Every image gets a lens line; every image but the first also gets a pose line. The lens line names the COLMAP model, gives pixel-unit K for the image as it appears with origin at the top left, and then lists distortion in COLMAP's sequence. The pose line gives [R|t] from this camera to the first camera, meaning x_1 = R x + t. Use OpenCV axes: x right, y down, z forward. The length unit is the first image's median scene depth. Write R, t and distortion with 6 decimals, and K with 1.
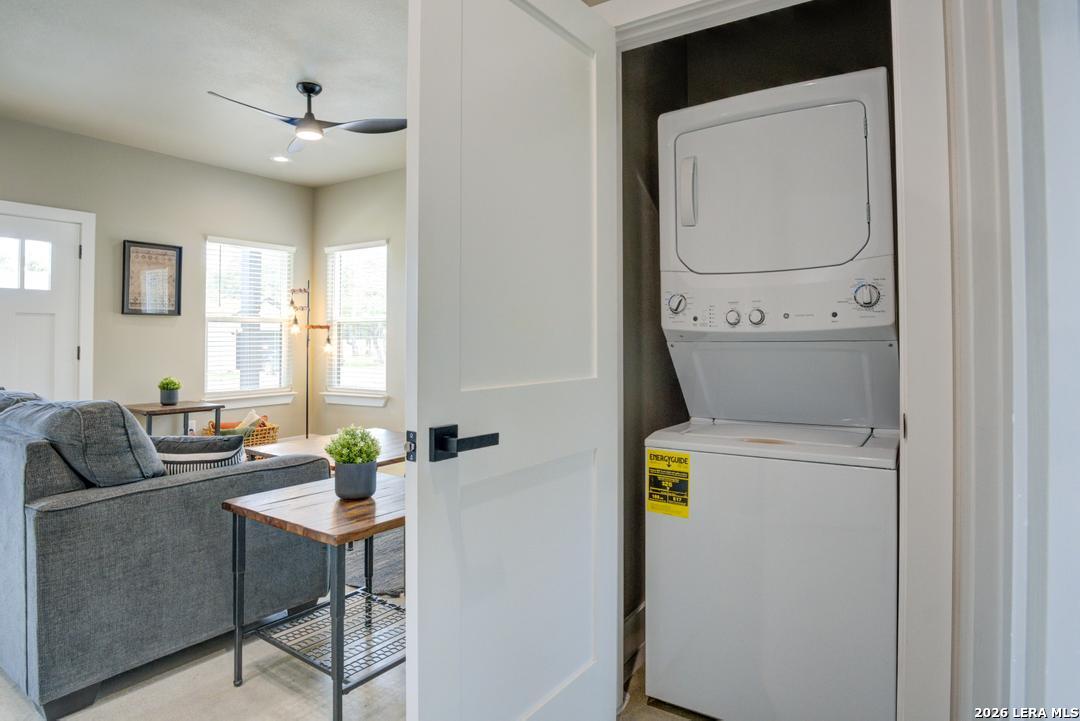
lens RADIAL K [[598.5, 0, 560.3], [0, 598.5, 323.4], [0, 0, 1]] dist [-0.040897, 0.008487]
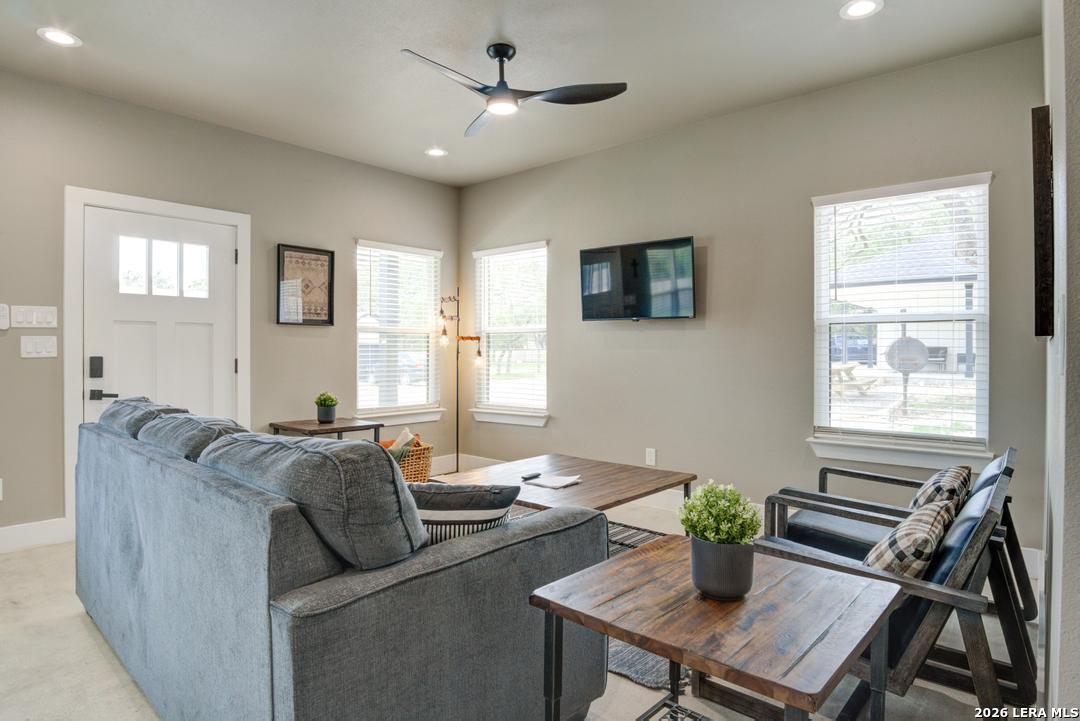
lens RADIAL K [[598.5, 0, 567.9], [0, 598.5, 352.9], [0, 0, 1]] dist [-0.040897, 0.008487]
pose [[0.991384, 0.003478, -0.130944, -0.177958], [0.000183, 0.999610, 0.027942, 0.003798], [0.130990, -0.027725, 0.990996, 0.137768]]
